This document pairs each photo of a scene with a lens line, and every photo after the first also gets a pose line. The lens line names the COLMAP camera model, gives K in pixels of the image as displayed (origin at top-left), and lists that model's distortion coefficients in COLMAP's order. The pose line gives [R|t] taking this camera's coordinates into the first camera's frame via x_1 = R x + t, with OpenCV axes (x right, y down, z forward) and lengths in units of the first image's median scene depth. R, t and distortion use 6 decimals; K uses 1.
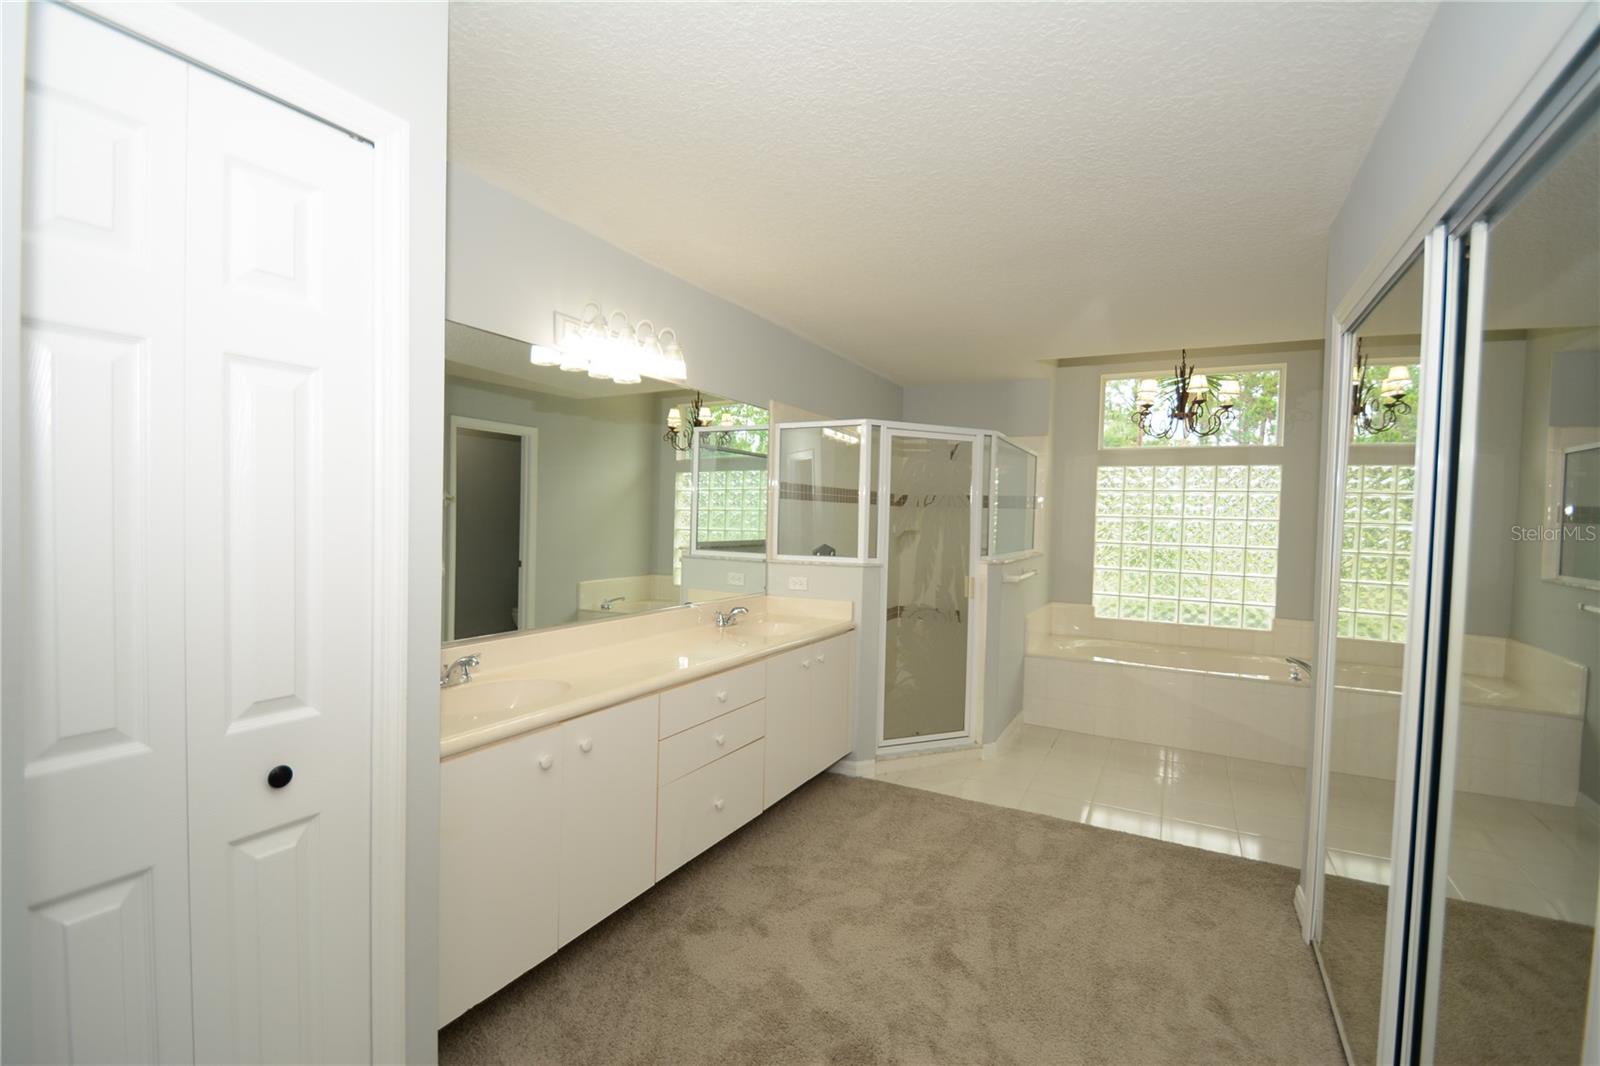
lens RADIAL K [[714.5, 0, 797.0], [0, 714.5, 540.8], [0, 0, 1]] dist [0.012153, -0.016087]
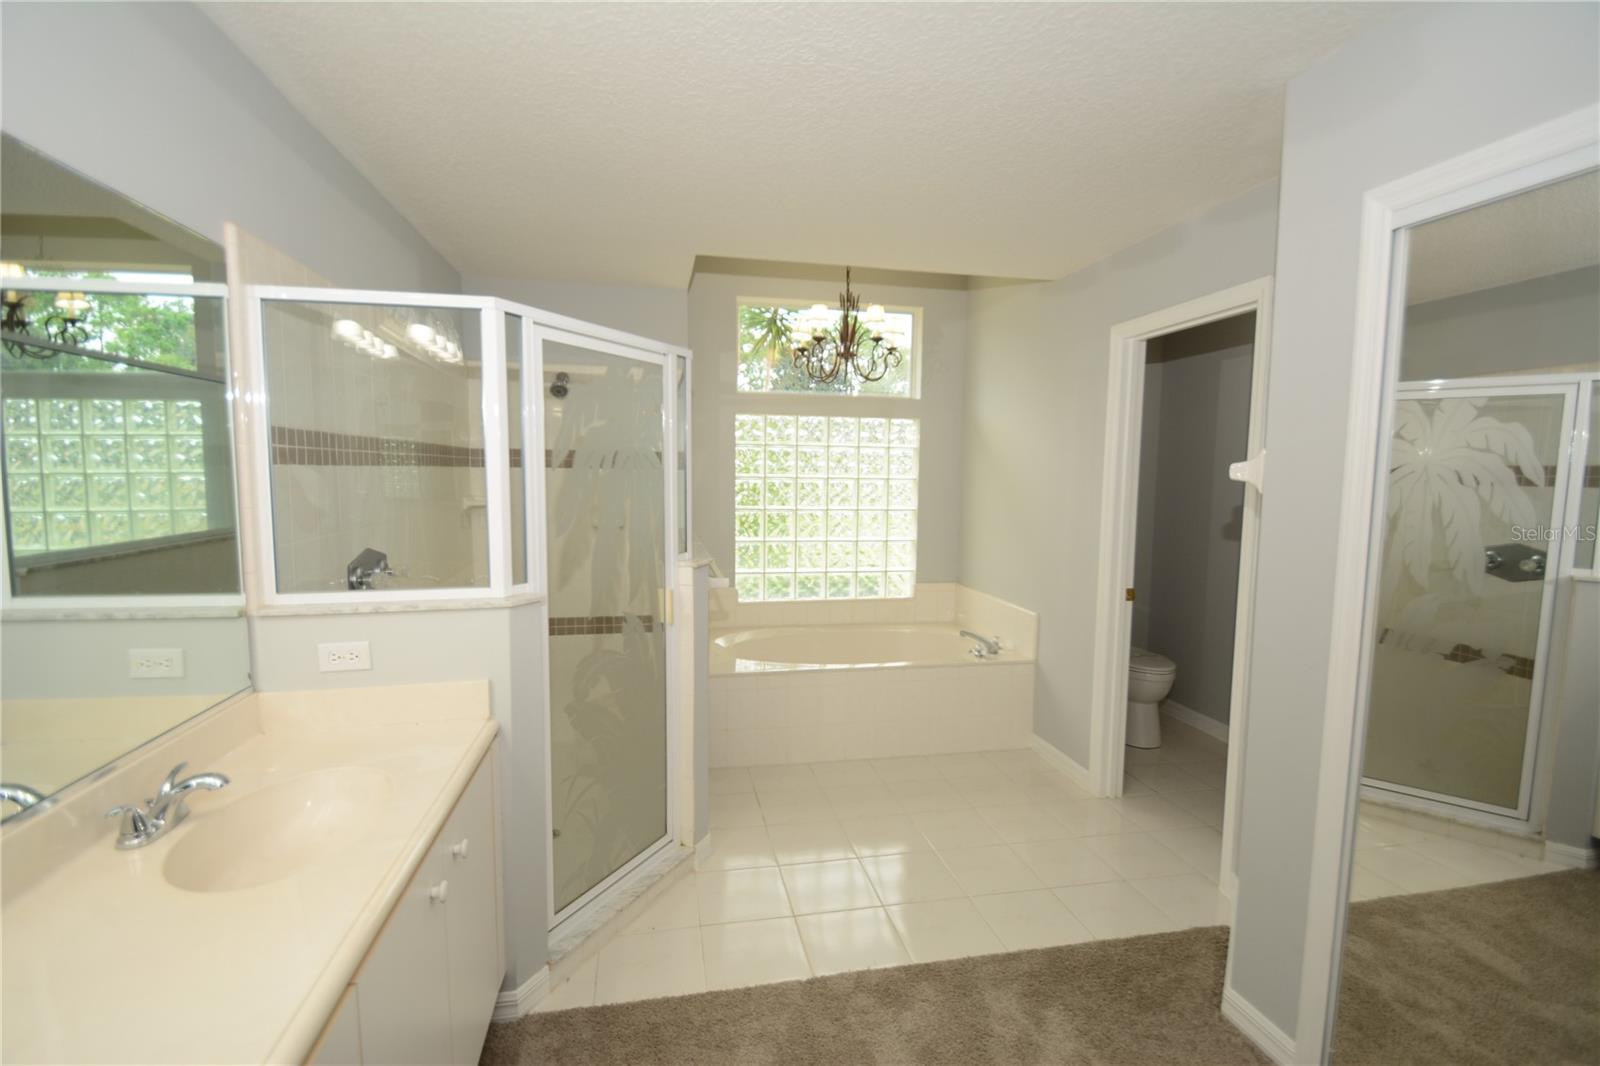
lens RADIAL K [[714.5, 0, 786.7], [0, 714.5, 536.4], [0, 0, 1]] dist [0.012153, -0.016087]
pose [[0.774010, -0.074017, 0.628833, -0.058147], [0.030753, 0.996366, 0.079424, -0.039927], [-0.632426, -0.042136, 0.773474, 0.462138]]
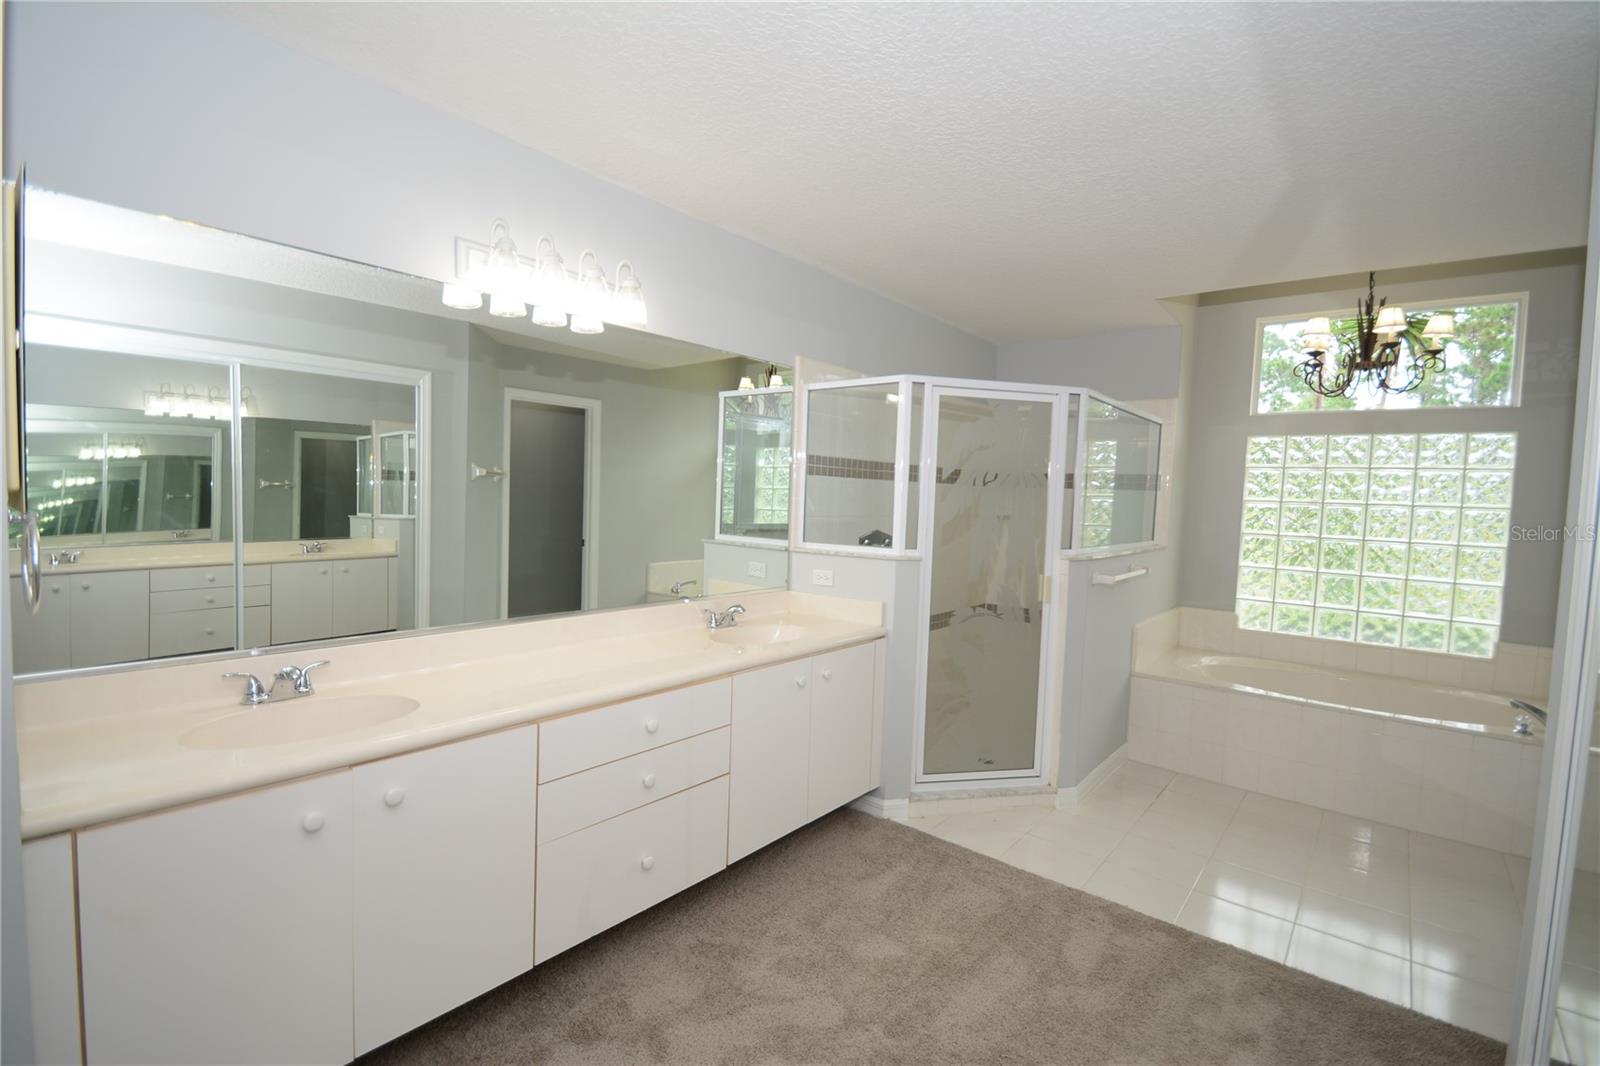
lens RADIAL K [[714.5, 0, 801.1], [0, 714.5, 539.6], [0, 0, 1]] dist [0.012153, -0.016087]
pose [[0.980153, 0.021887, -0.197030, 0.132092], [-0.016866, 0.999490, 0.027125, -0.005686], [0.197523, -0.023264, 0.980022, 0.178436]]
